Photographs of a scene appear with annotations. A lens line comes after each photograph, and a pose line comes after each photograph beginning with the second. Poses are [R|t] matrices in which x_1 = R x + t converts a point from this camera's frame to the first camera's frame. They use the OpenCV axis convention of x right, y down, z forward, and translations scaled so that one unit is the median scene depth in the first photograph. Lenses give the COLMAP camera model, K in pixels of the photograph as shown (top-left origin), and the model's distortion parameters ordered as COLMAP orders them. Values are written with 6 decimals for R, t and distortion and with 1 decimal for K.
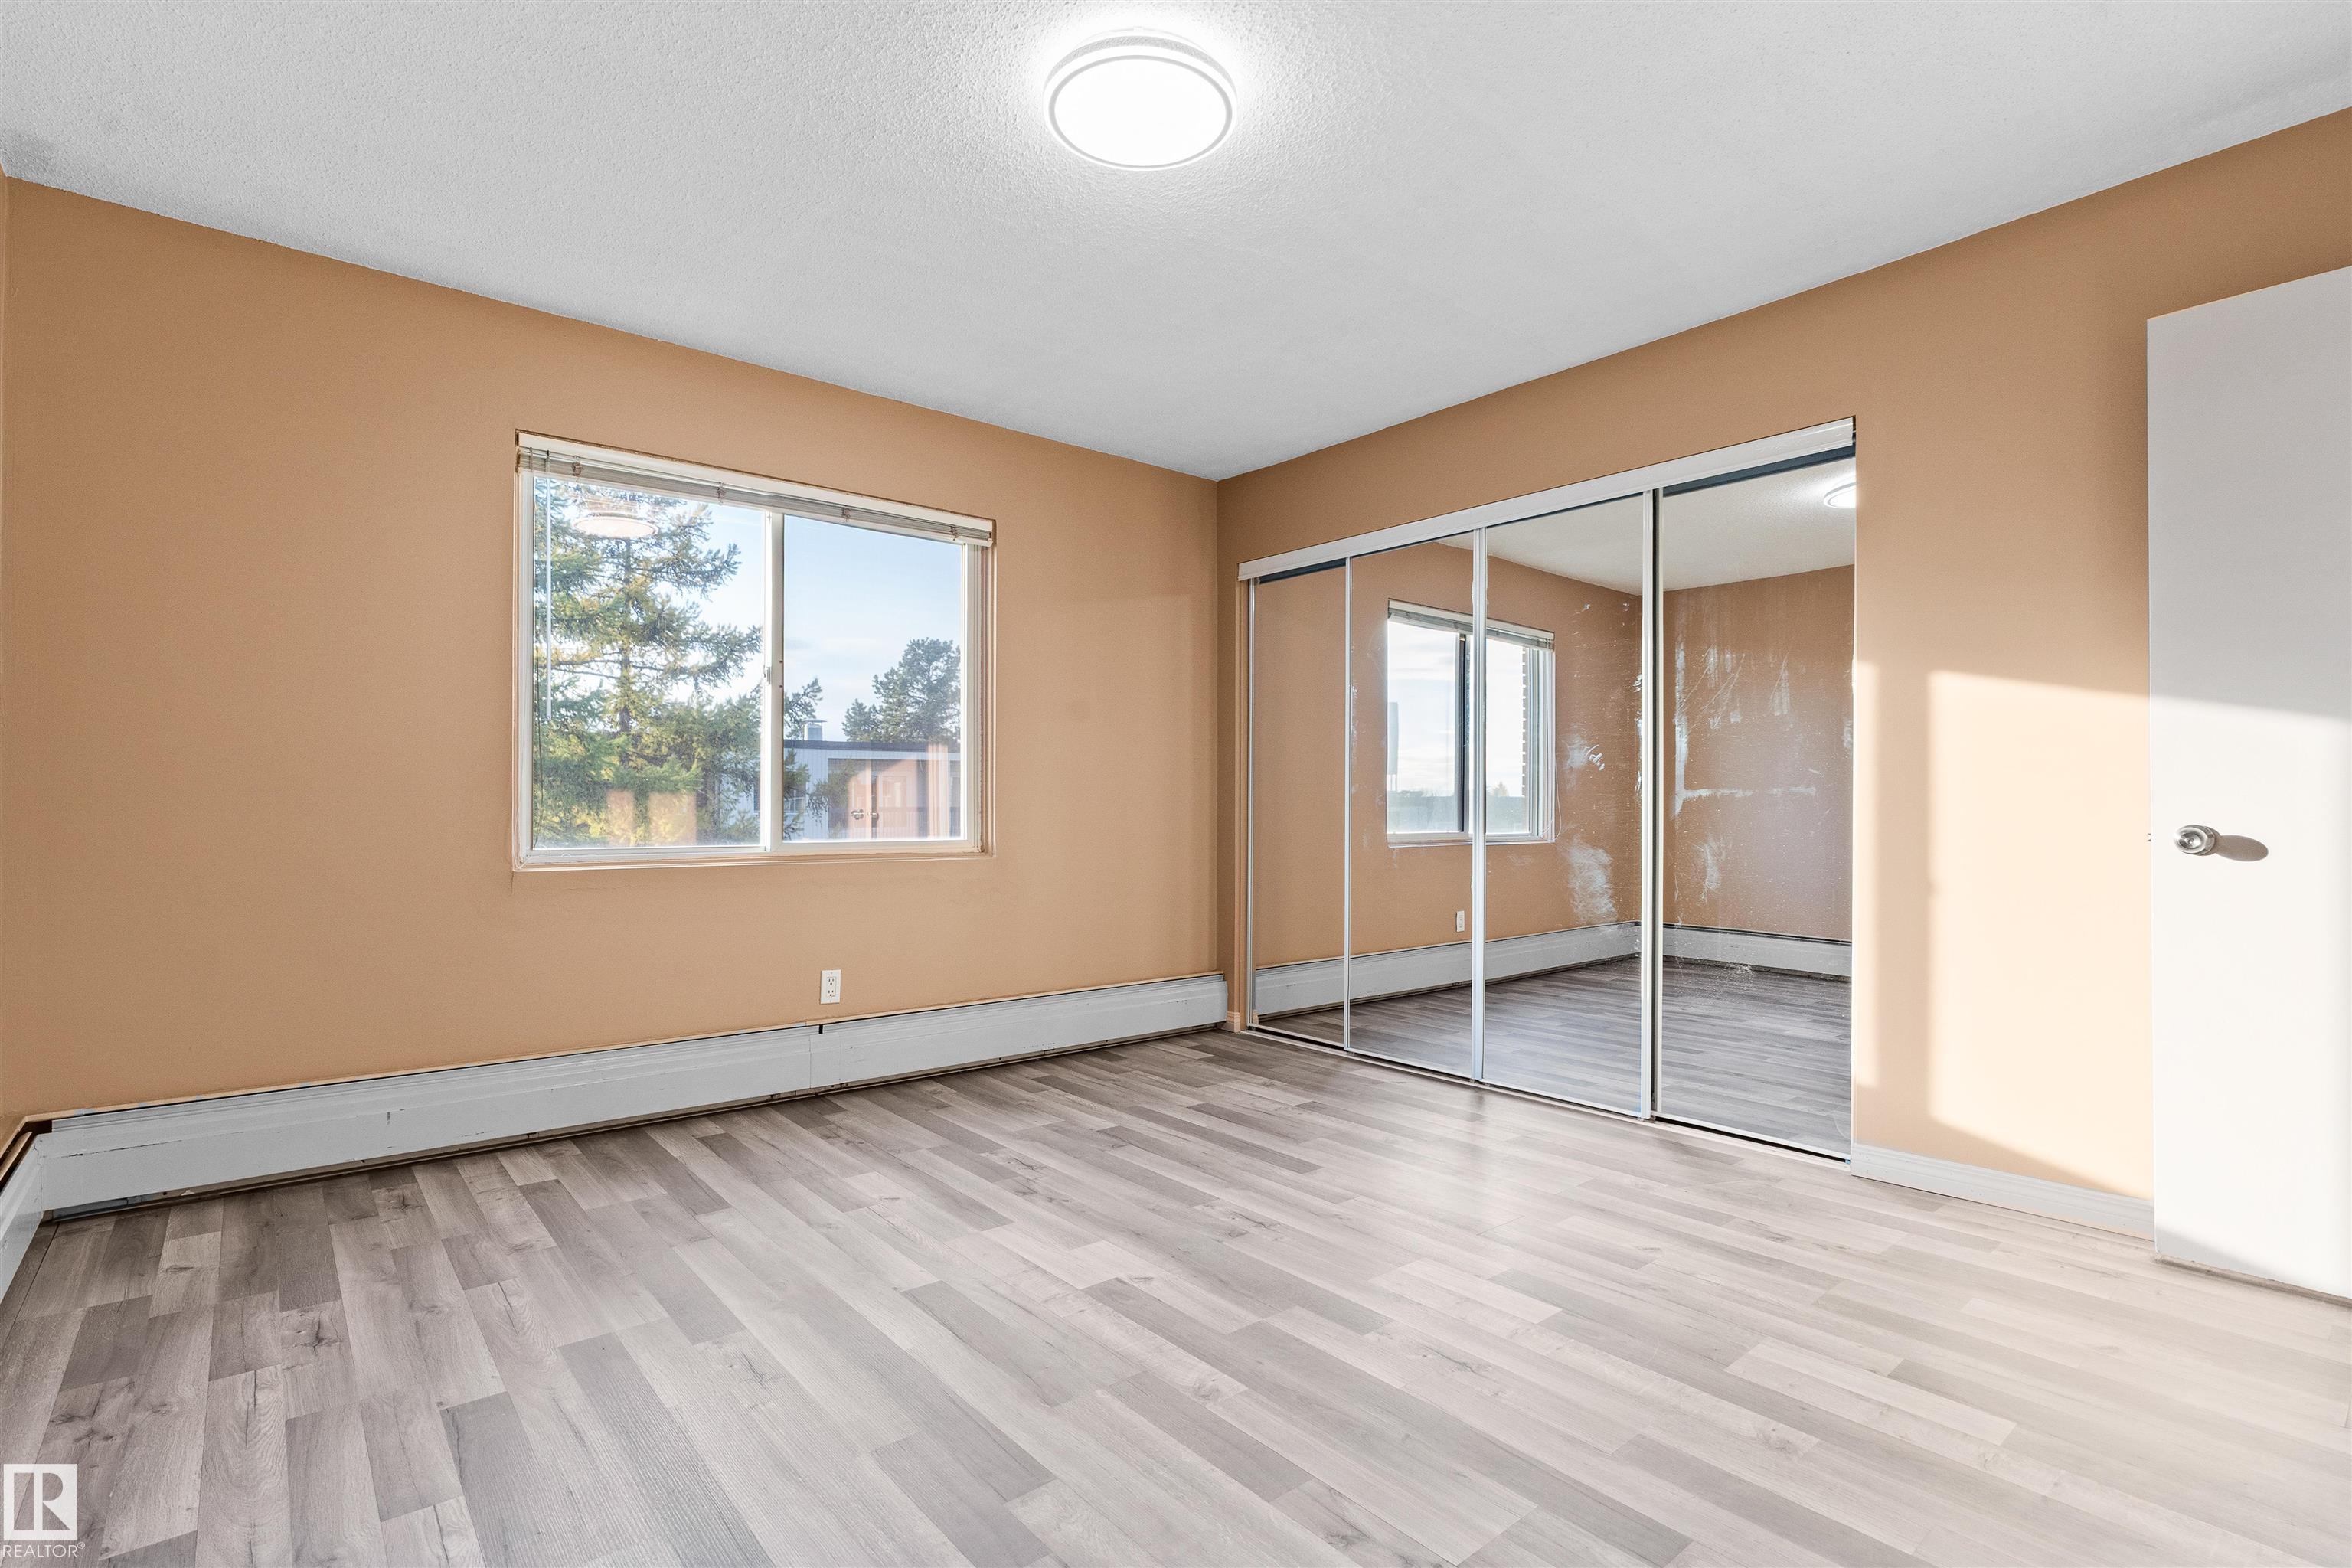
lens RADIAL K [[1098.3, 0, 1178.5], [0, 1098.3, 786.6], [0, 0, 1]] dist [-0.004037, -0.000179]
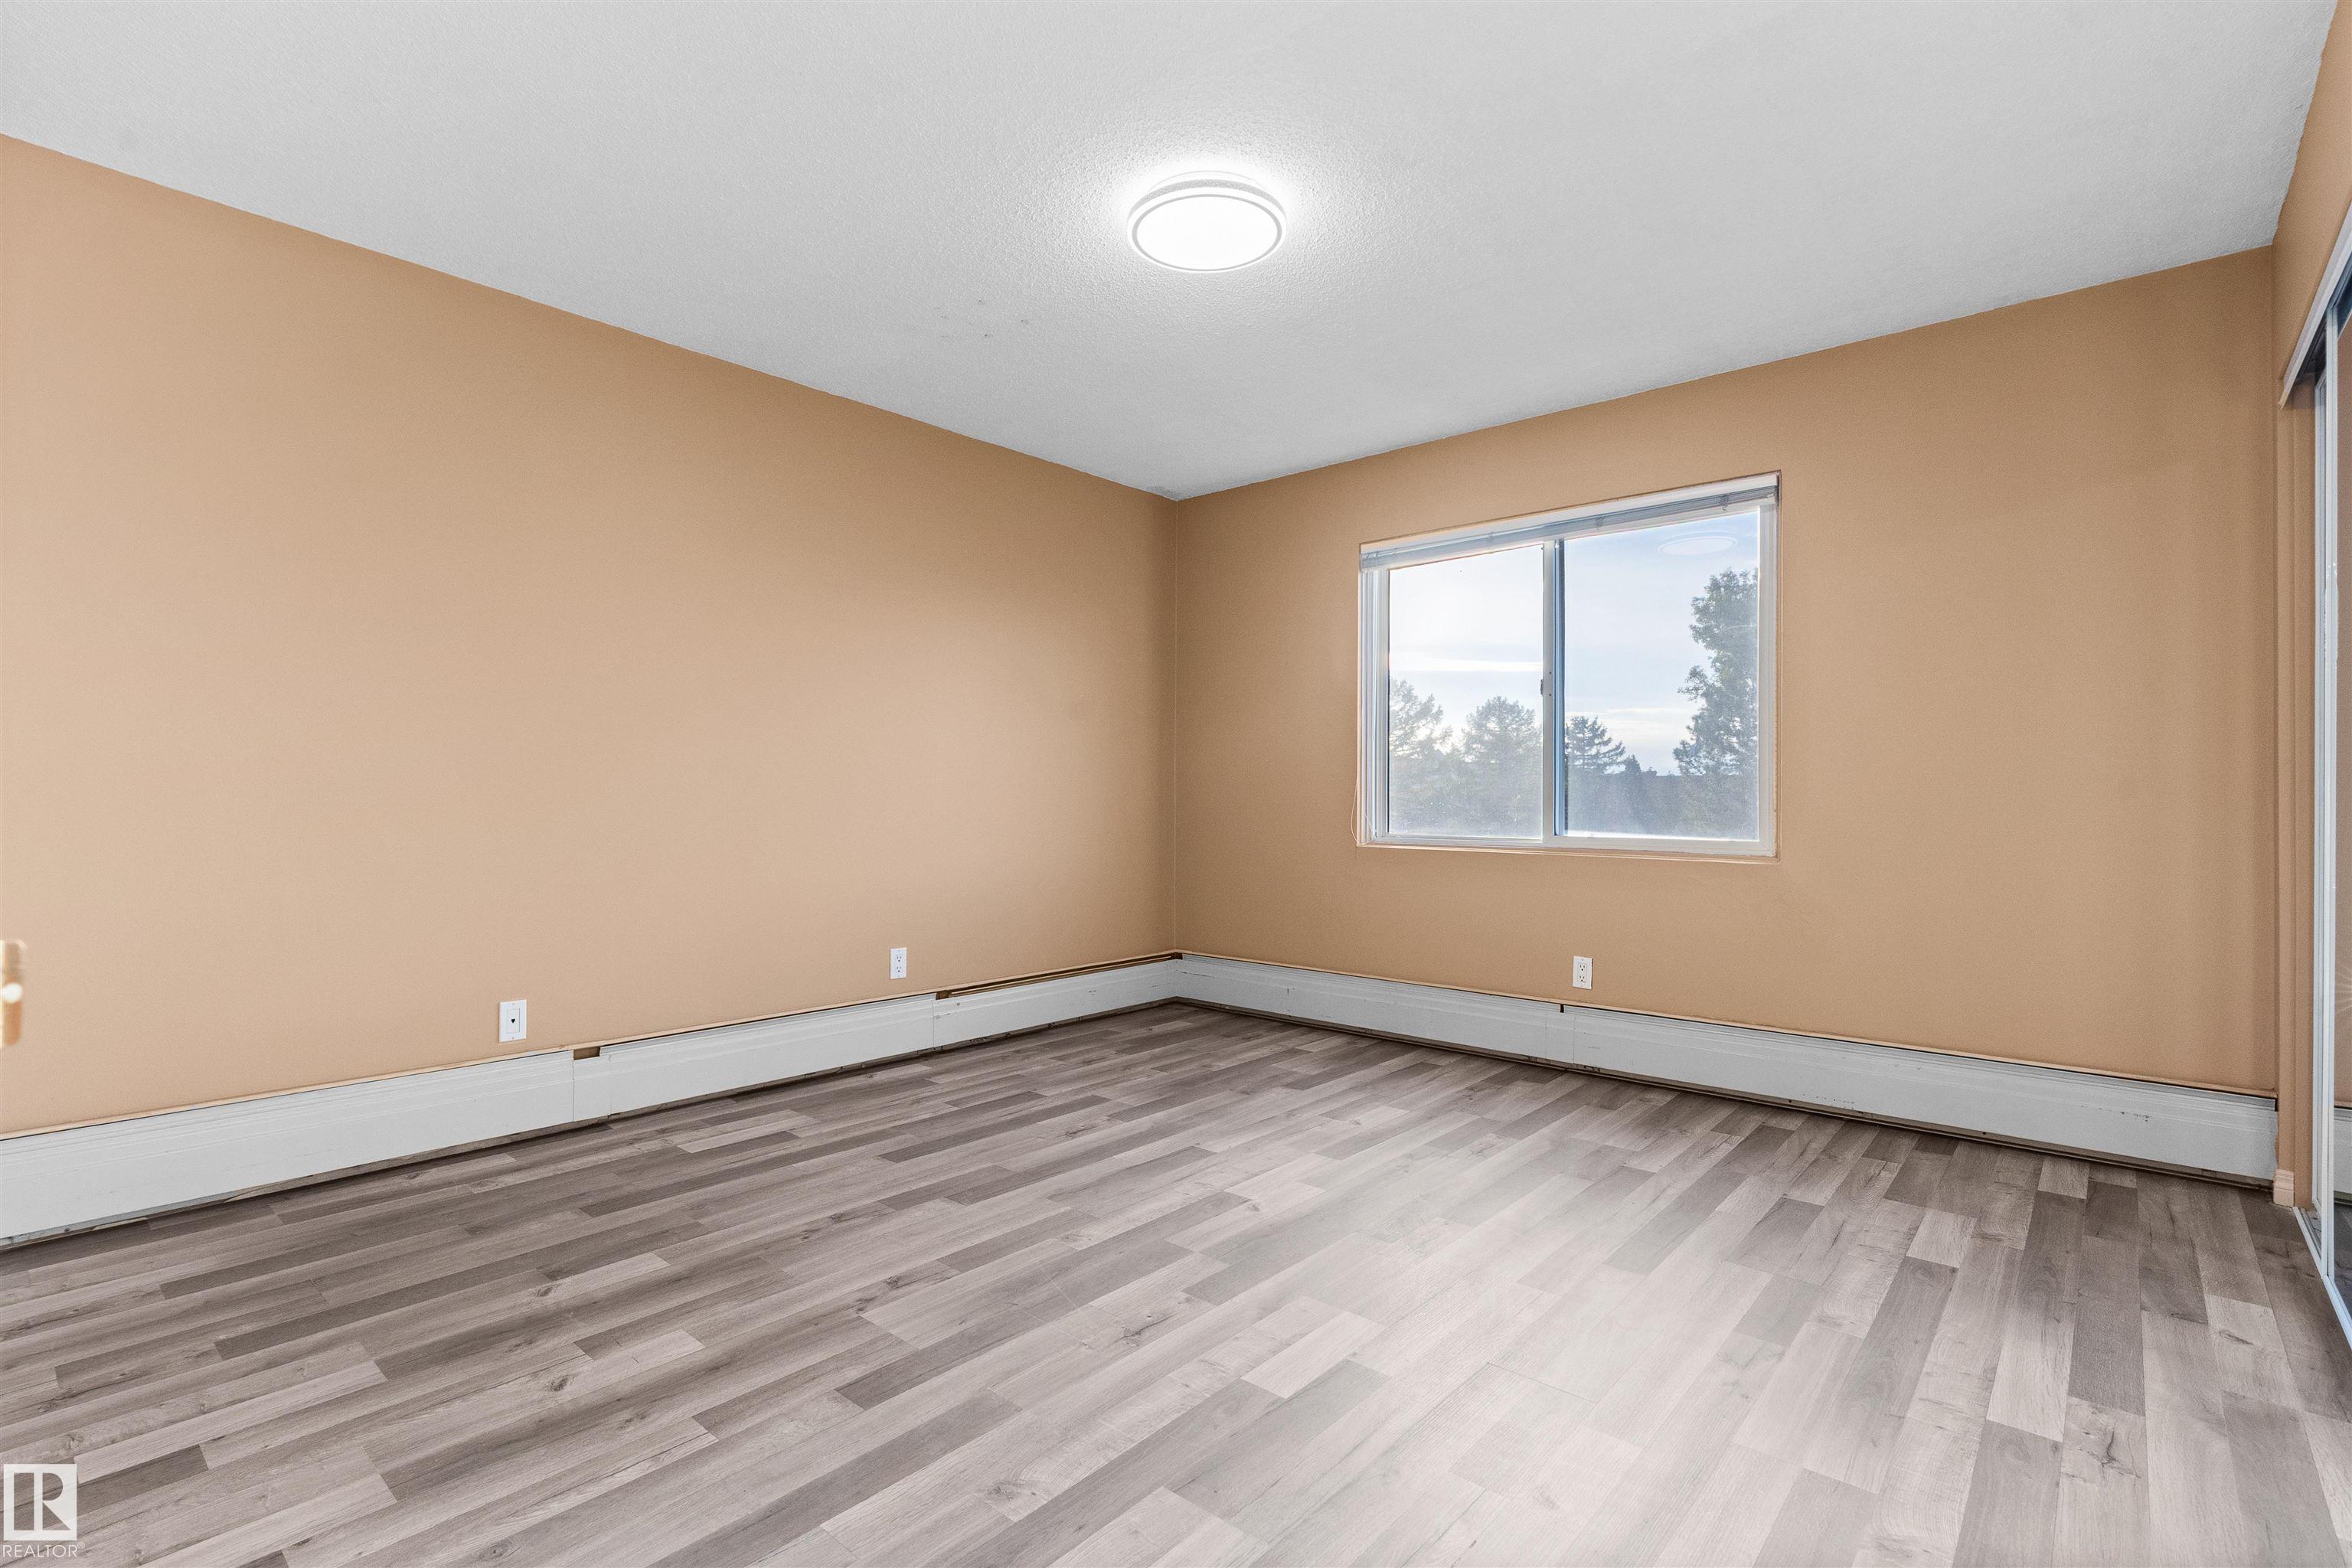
lens RADIAL K [[1089.1, 0, 1170.8], [0, 1089.1, 780.2], [0, 0, 1]] dist [-0.004525, -0.000343]
pose [[0.146354, -0.020972, -0.989010, 0.788297], [0.014908, 0.999708, -0.018992, 0.013370], [0.989120, -0.011965, 0.146624, 0.540153]]
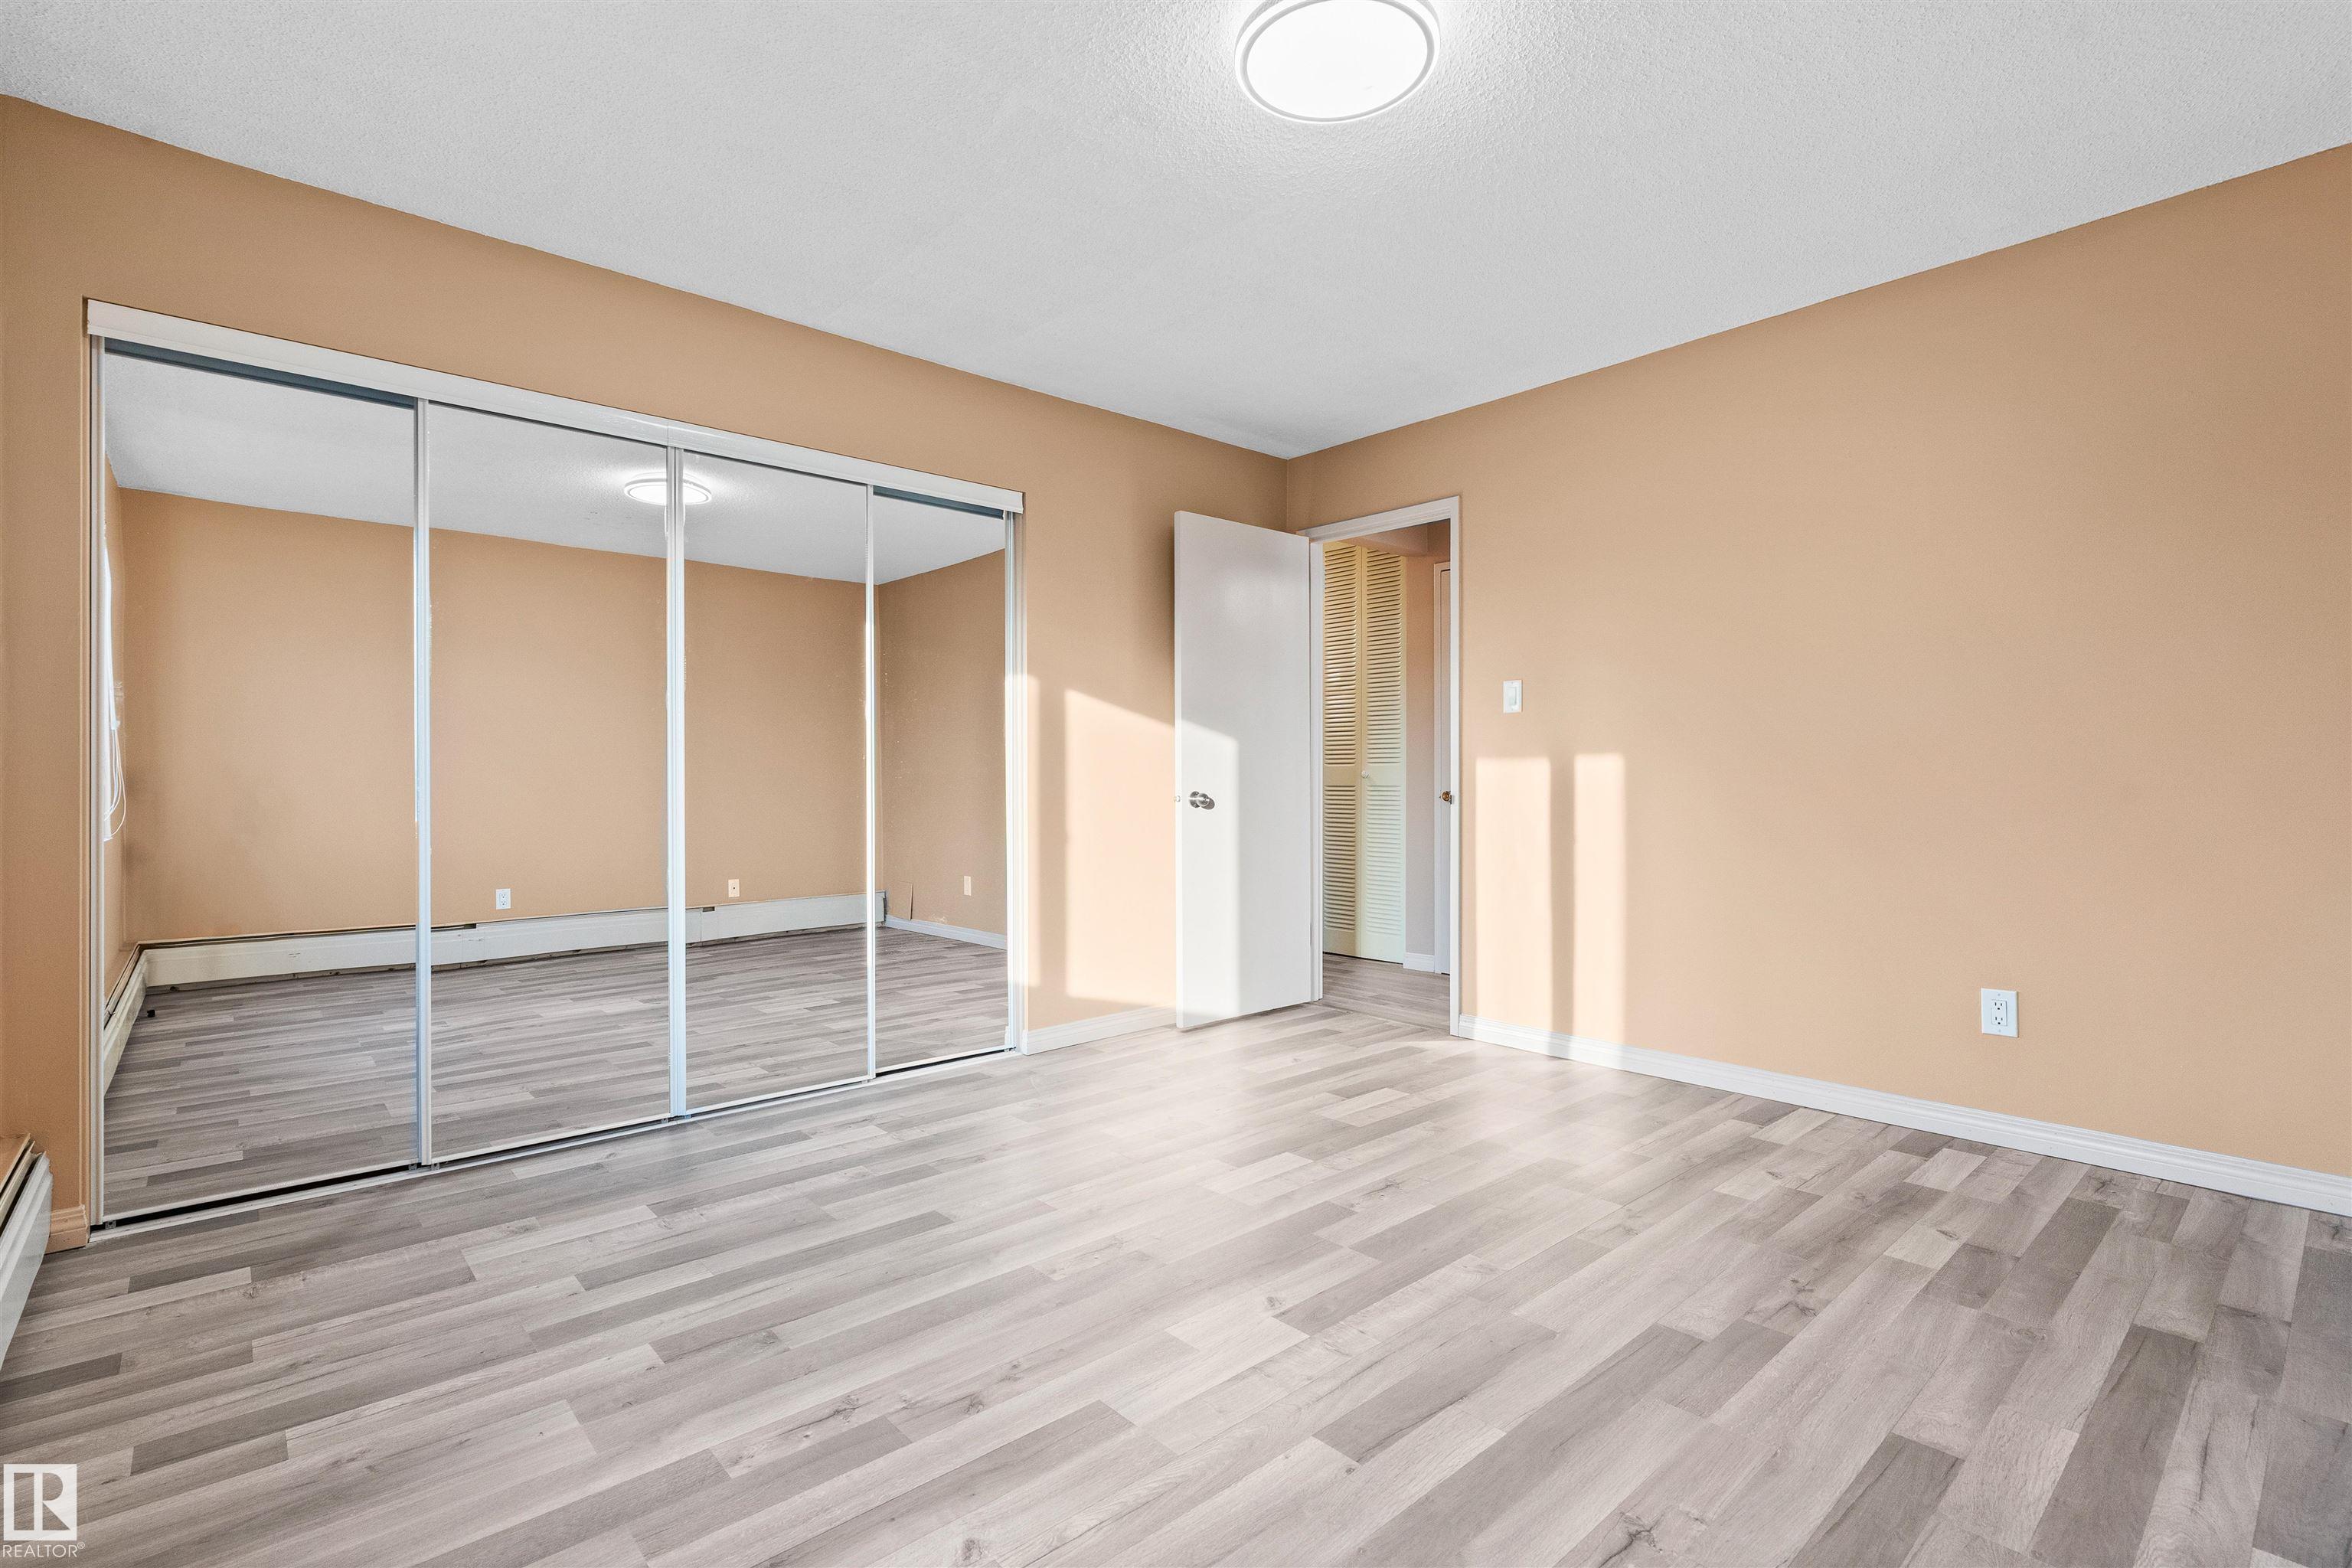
lens RADIAL K [[1098.3, 0, 1178.5], [0, 1098.3, 786.6], [0, 0, 1]] dist [-0.004037, -0.000179]
pose [[-0.031469, -0.010235, 0.999452, -0.670459], [-0.017106, 0.999807, 0.009700, 0.010941], [-0.999358, -0.016792, -0.031638, 0.801394]]
